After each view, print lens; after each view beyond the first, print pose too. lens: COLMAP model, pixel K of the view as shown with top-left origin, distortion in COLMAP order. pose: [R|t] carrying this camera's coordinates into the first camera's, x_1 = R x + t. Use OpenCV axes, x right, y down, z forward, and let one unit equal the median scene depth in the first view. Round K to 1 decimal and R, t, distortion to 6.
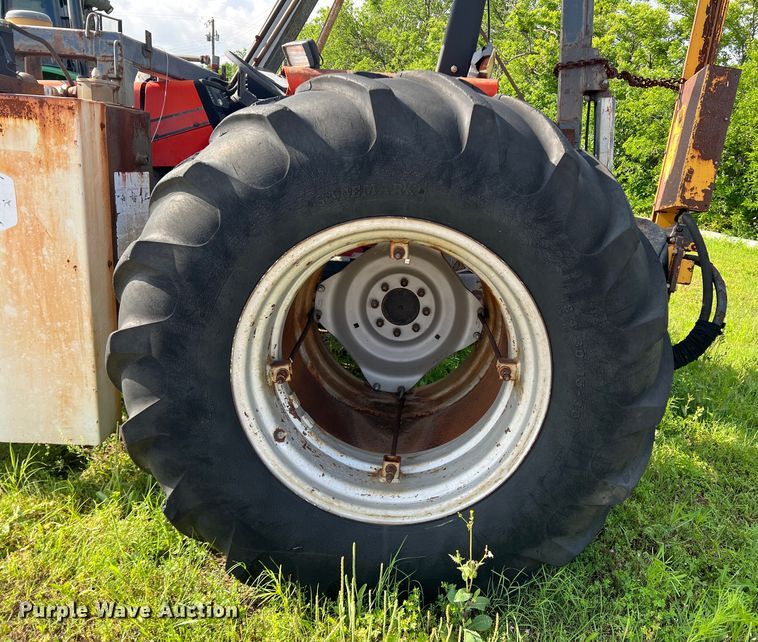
lens RADIAL K [[674.5, 0, 437.3], [0, 674.5, 323.1], [0, 0, 1]] dist [0.060890, -0.074370]
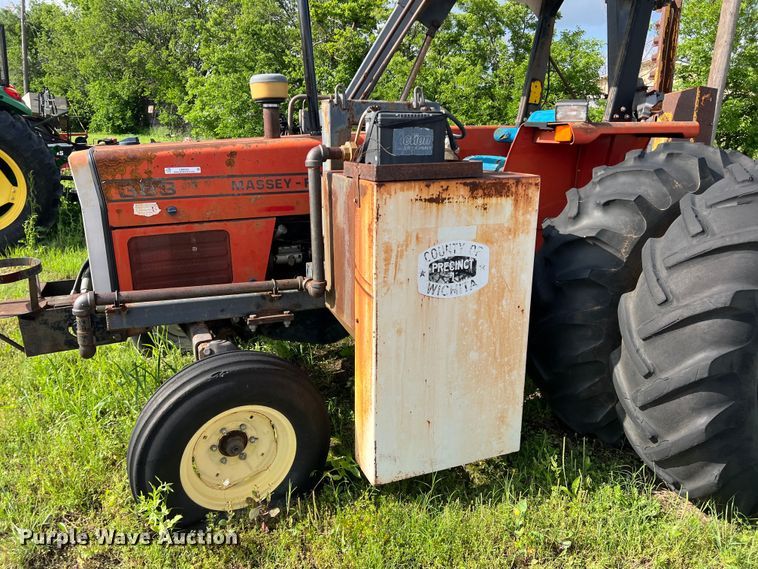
lens RADIAL K [[598.7, 0, 379.0], [0, 598.7, 284.5], [0, 0, 1]] dist [0.072636, -0.098828]
pose [[0.931624, -0.150145, 0.330958, -1.165963], [0.139518, 0.988647, 0.055784, -0.233849], [-0.335577, -0.005796, 0.941995, 0.078124]]
